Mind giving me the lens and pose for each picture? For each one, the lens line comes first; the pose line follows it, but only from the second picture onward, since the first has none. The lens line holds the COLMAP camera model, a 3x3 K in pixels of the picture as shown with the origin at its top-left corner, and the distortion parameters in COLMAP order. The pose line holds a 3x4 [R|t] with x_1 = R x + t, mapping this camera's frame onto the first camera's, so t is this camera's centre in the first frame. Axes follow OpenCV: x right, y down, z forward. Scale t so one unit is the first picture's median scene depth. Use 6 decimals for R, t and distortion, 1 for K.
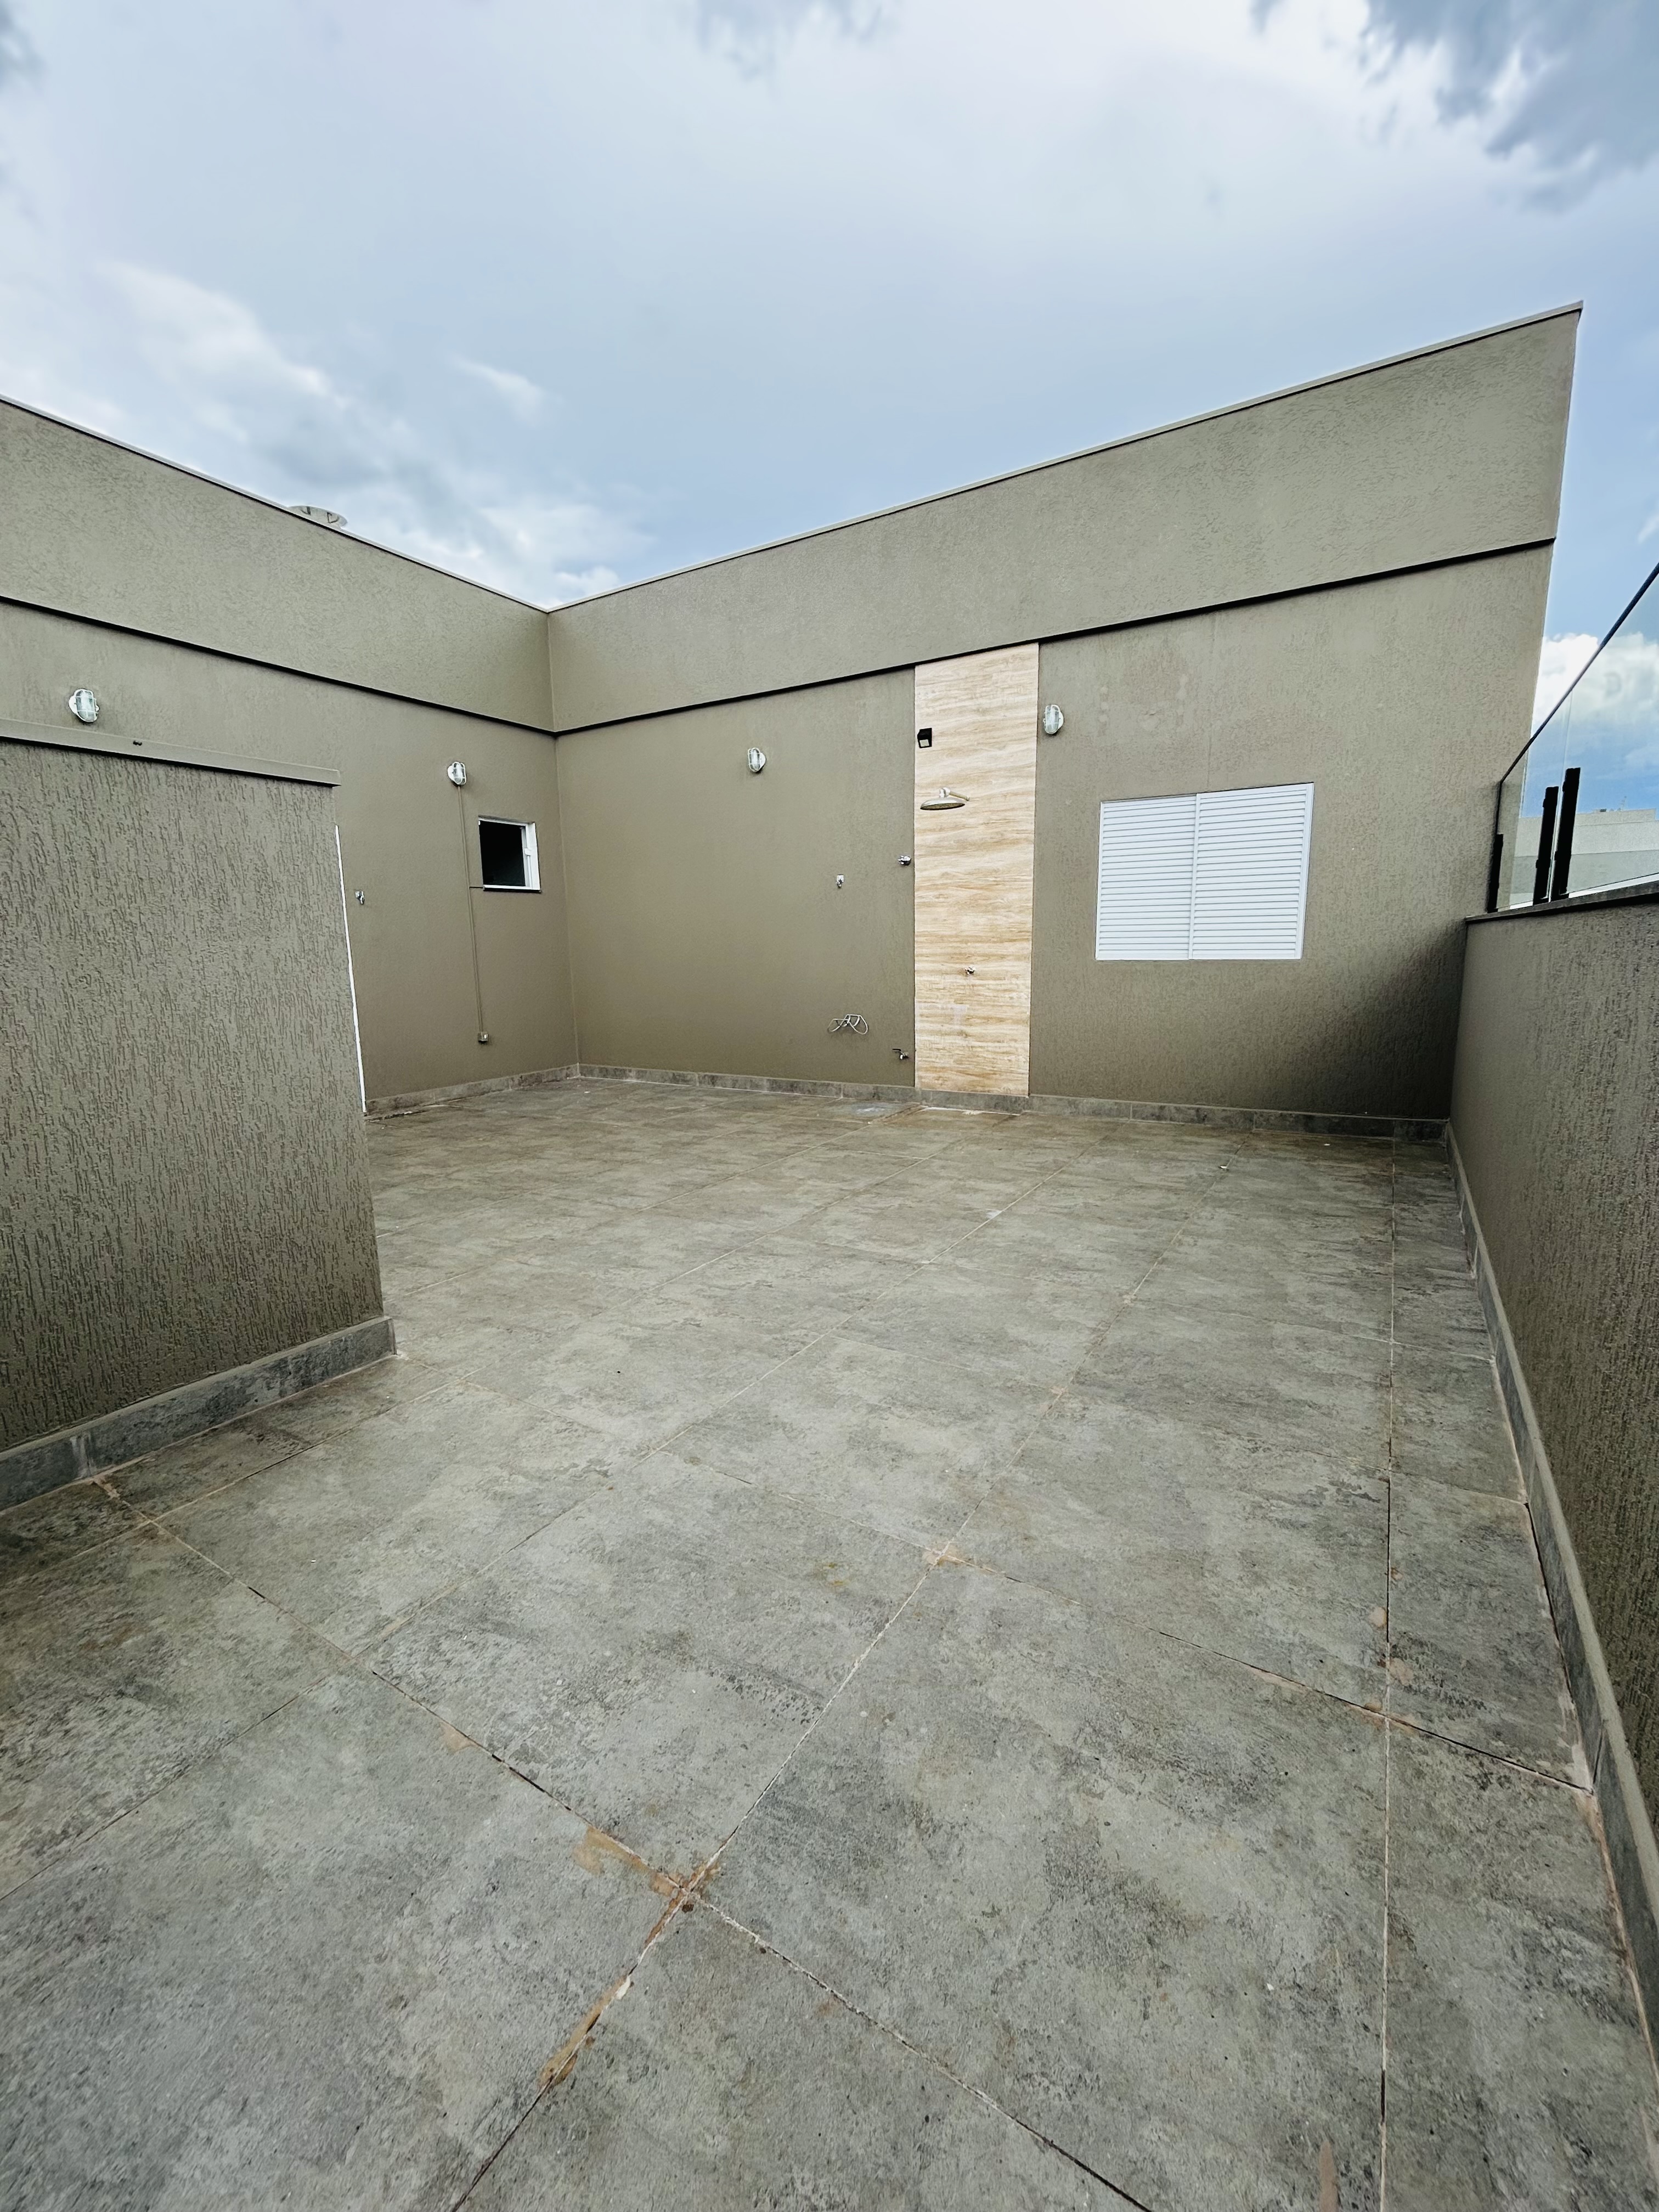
lens RADIAL K [[894.0, 0, 832.1], [0, 894.0, 1104.7], [0, 0, 1]] dist [-0.001187, 0.002561]
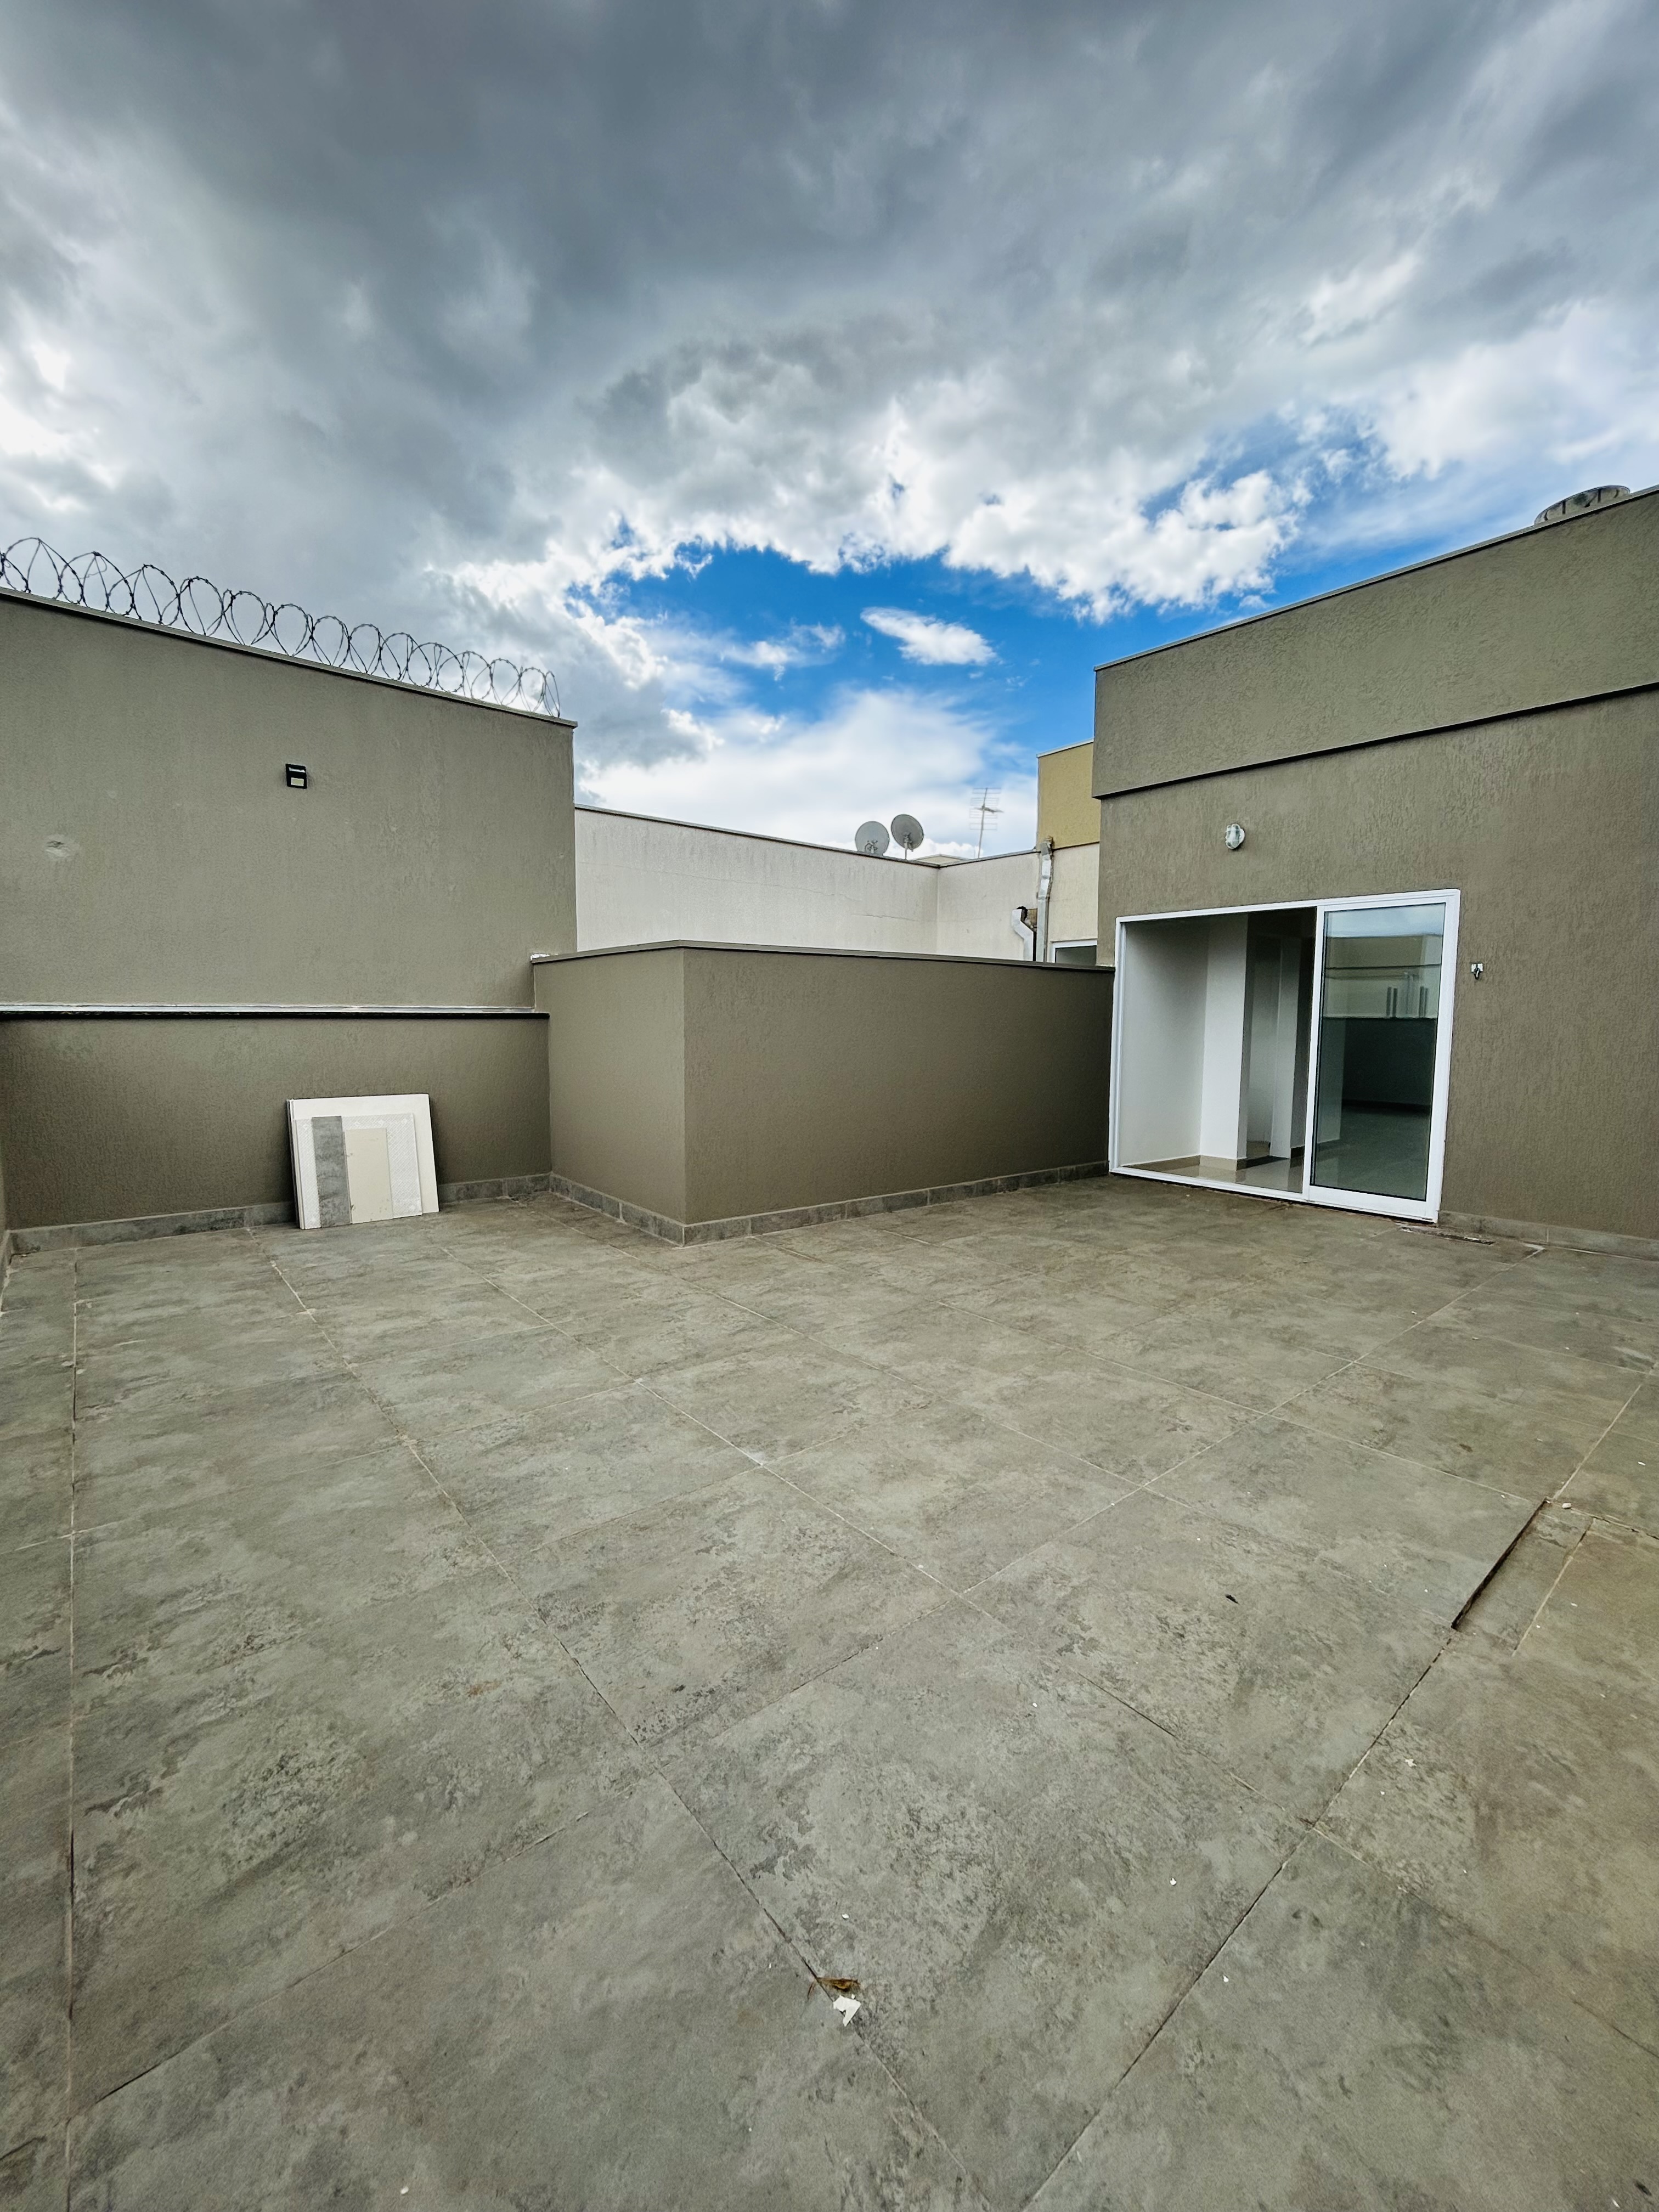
lens RADIAL K [[894.0, 0, 838.2], [0, 894.0, 1097.7], [0, 0, 1]] dist [-0.001187, 0.002561]
pose [[-0.307412, 0.099208, -0.946391, 0.907380], [-0.173880, 0.971949, 0.158367, -0.295104], [0.935555, 0.213242, -0.281538, 1.425264]]
